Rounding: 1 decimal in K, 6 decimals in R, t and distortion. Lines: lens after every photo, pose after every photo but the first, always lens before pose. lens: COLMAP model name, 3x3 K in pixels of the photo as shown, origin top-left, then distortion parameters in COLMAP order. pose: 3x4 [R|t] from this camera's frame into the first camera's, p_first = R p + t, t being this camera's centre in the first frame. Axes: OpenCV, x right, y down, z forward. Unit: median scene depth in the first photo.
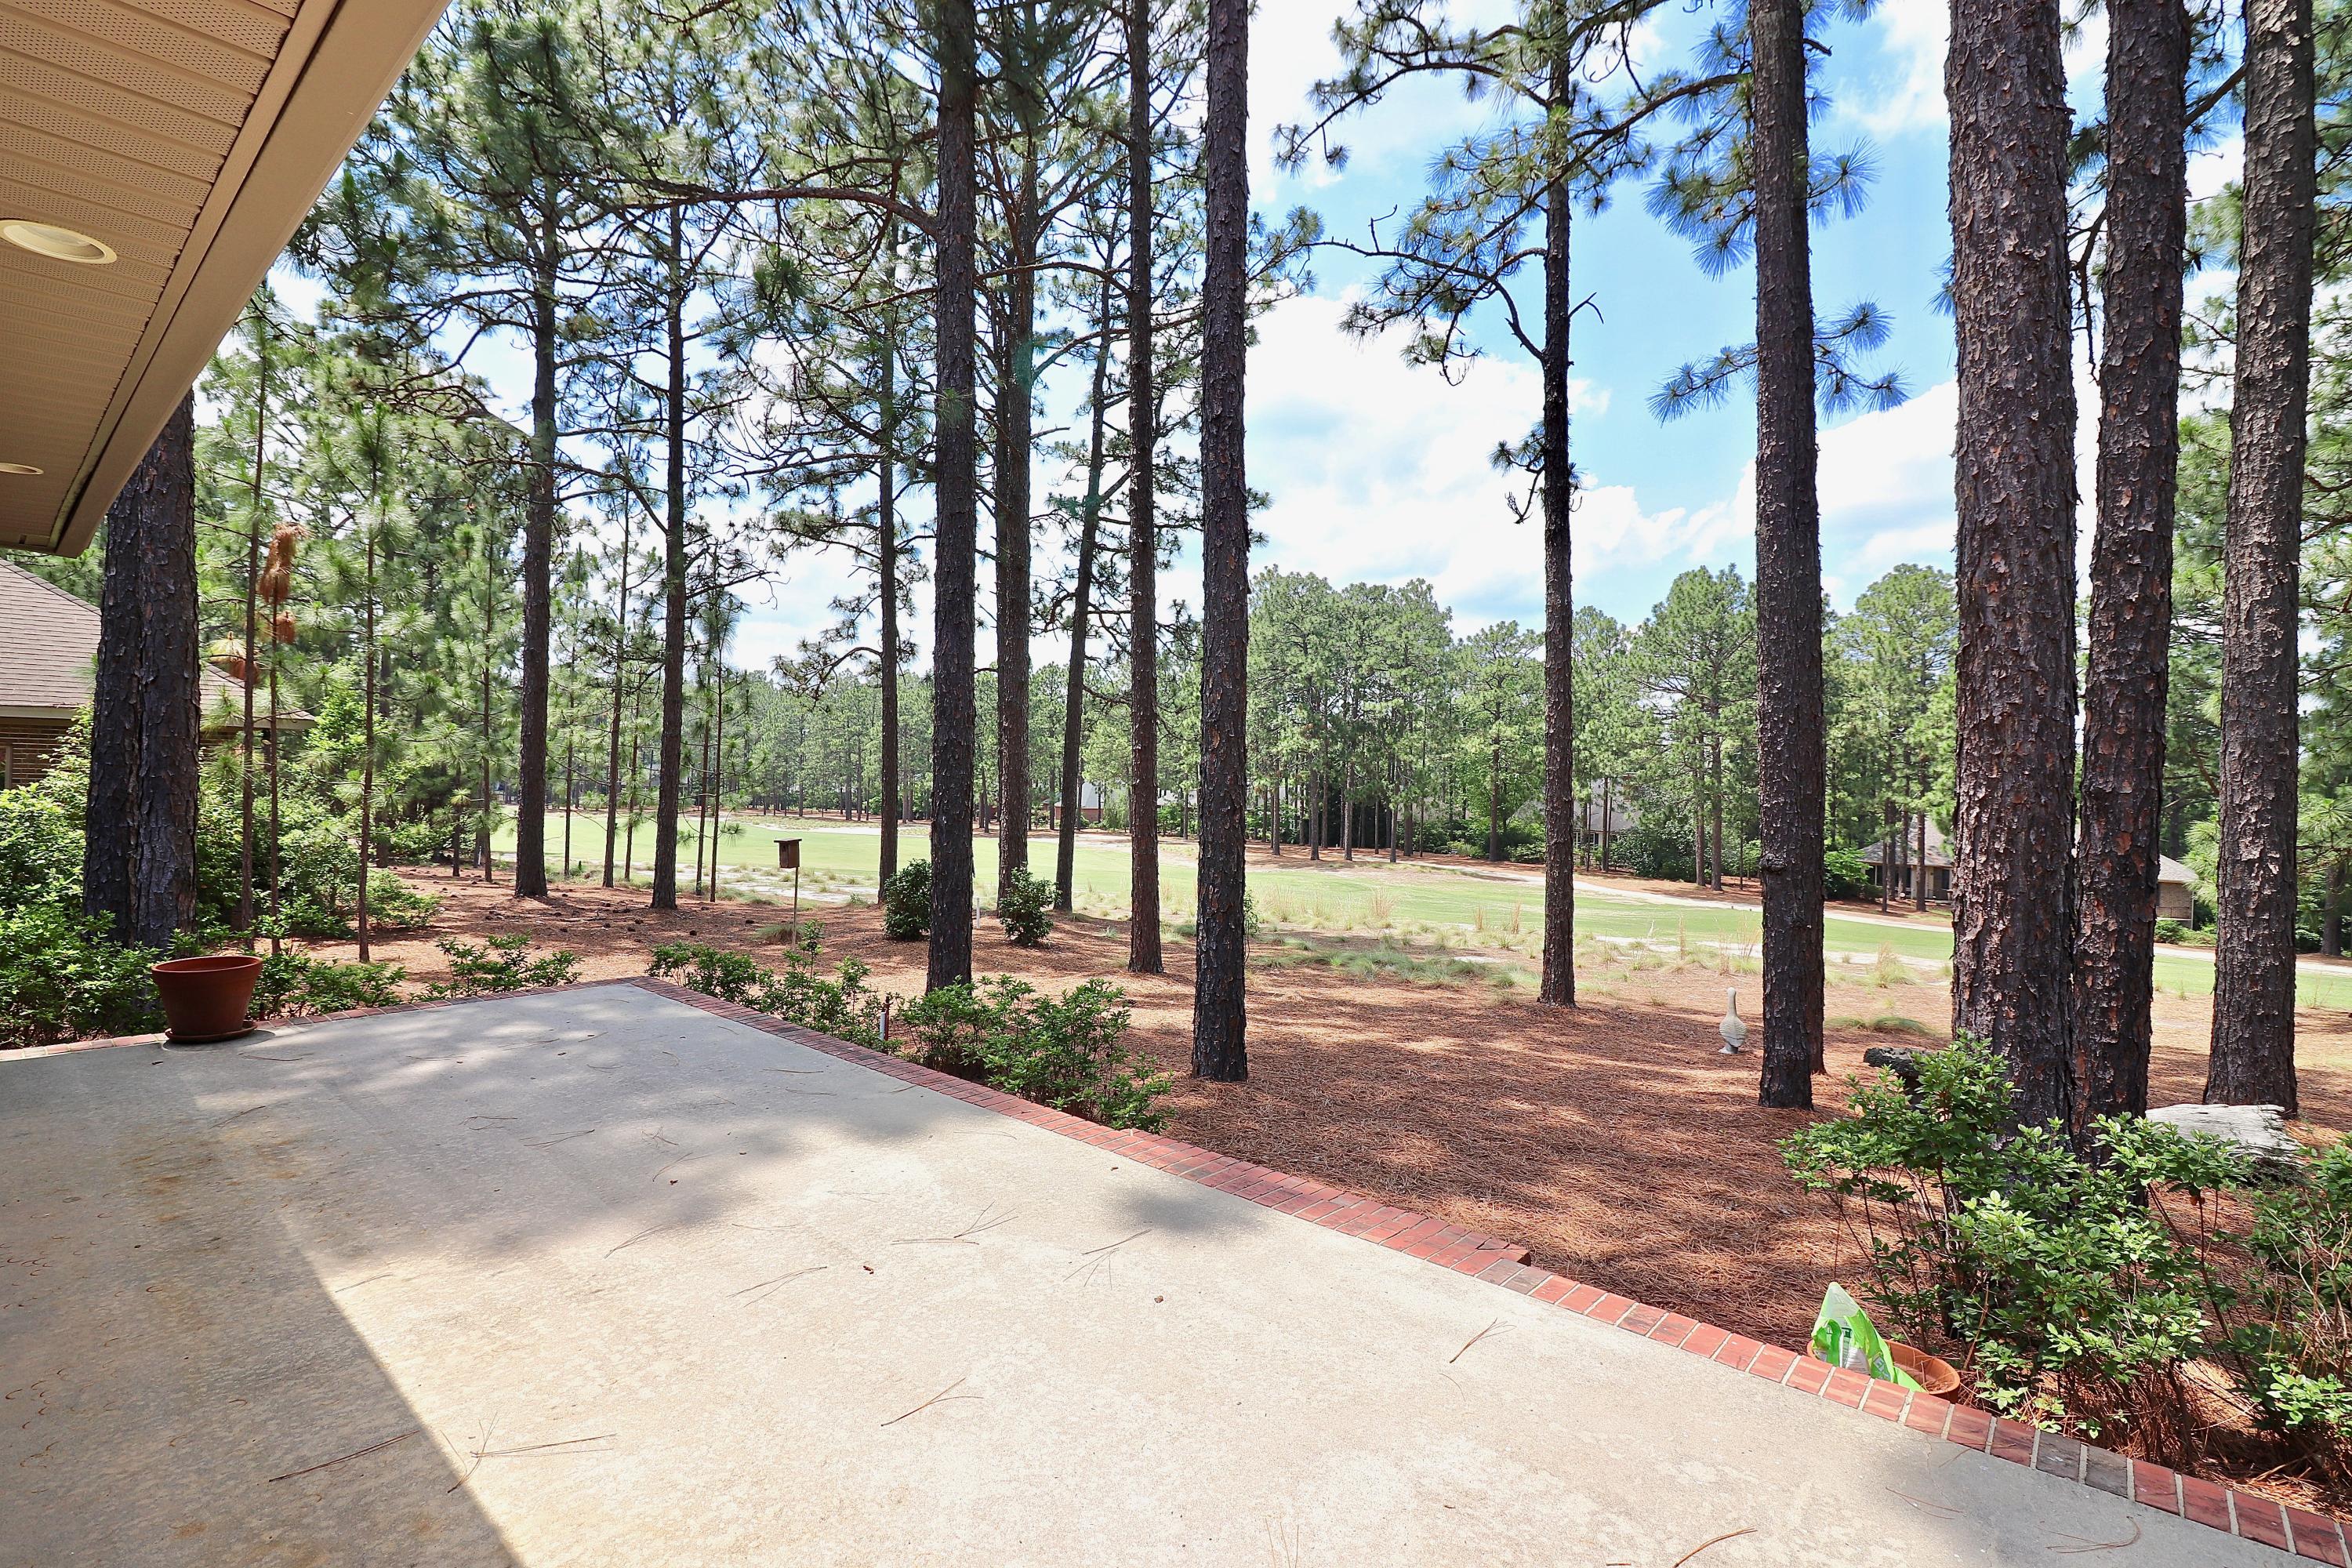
lens RADIAL K [[1140.8, 0, 1176.0], [0, 1140.8, 784.0], [0, 0, 1]] dist [-0.002191, -0.000176]
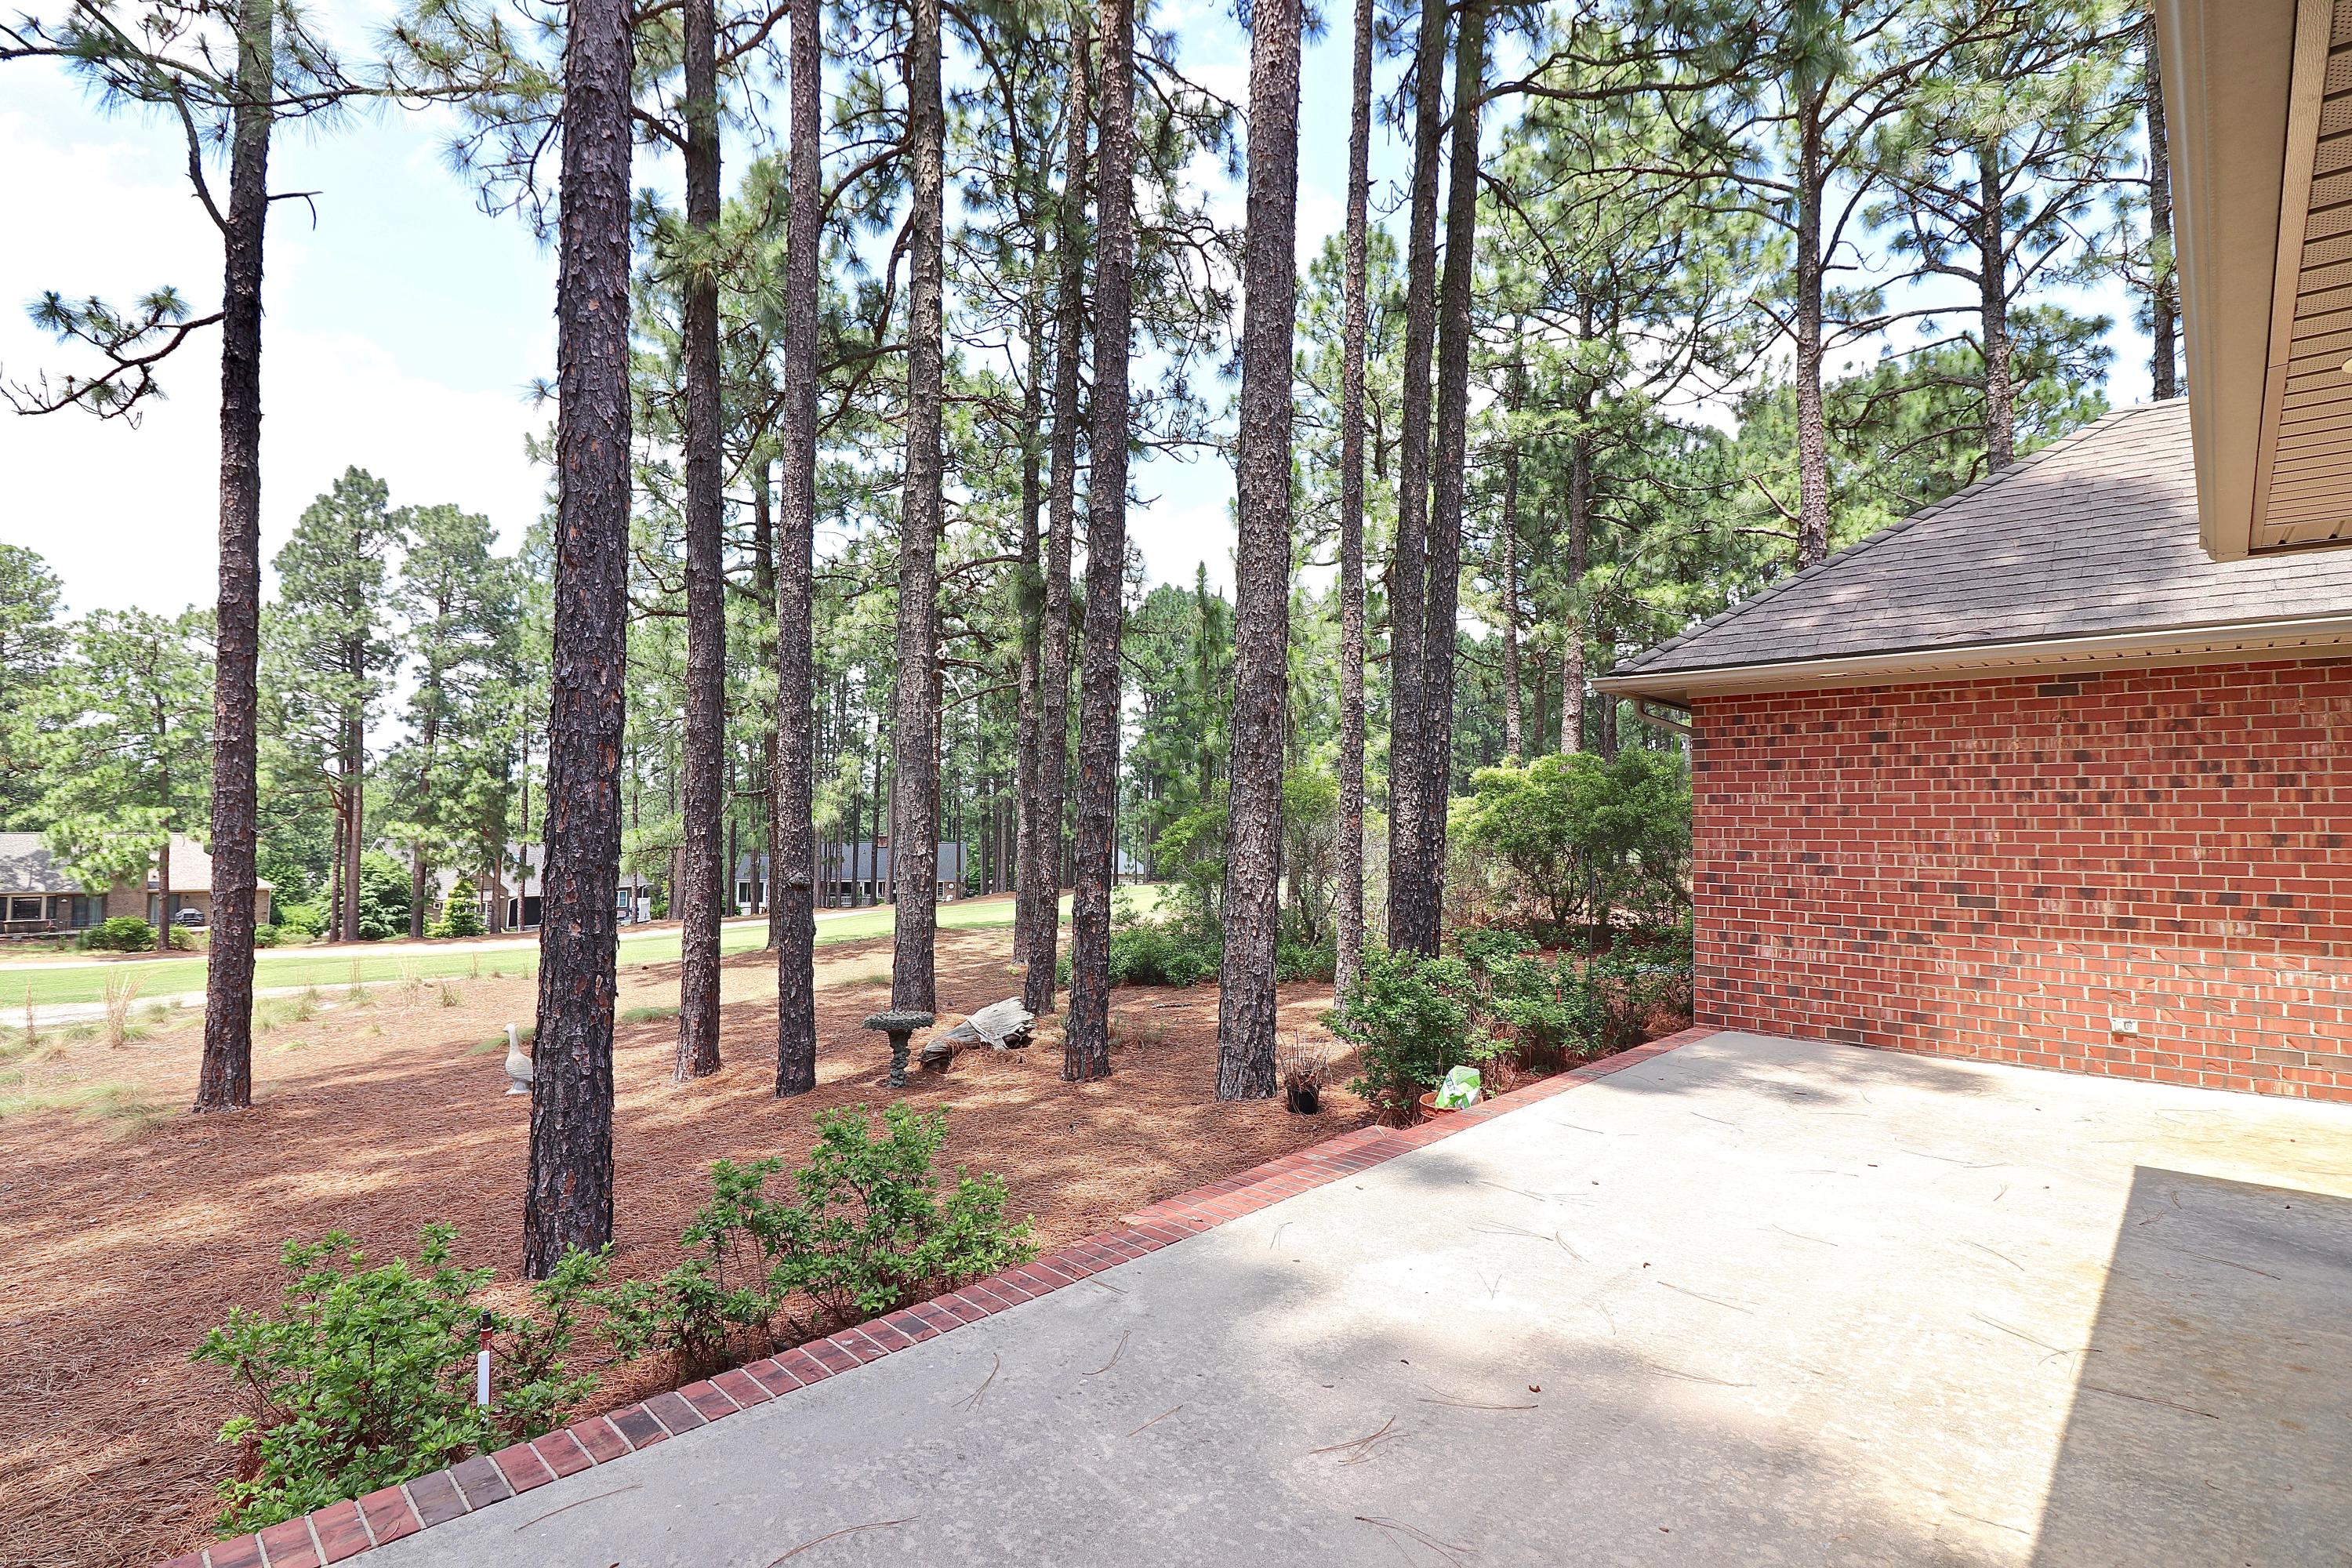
lens RADIAL K [[1089.9, 0, 1171.3], [0, 1089.9, 794.9], [0, 0, 1]] dist [-0.000789, -0.003740]
pose [[0.028428, -0.001403, 0.999595, -1.072386], [-0.000555, 0.999999, 0.001420, -0.037113], [-0.999596, -0.000596, 0.028427, 1.126107]]
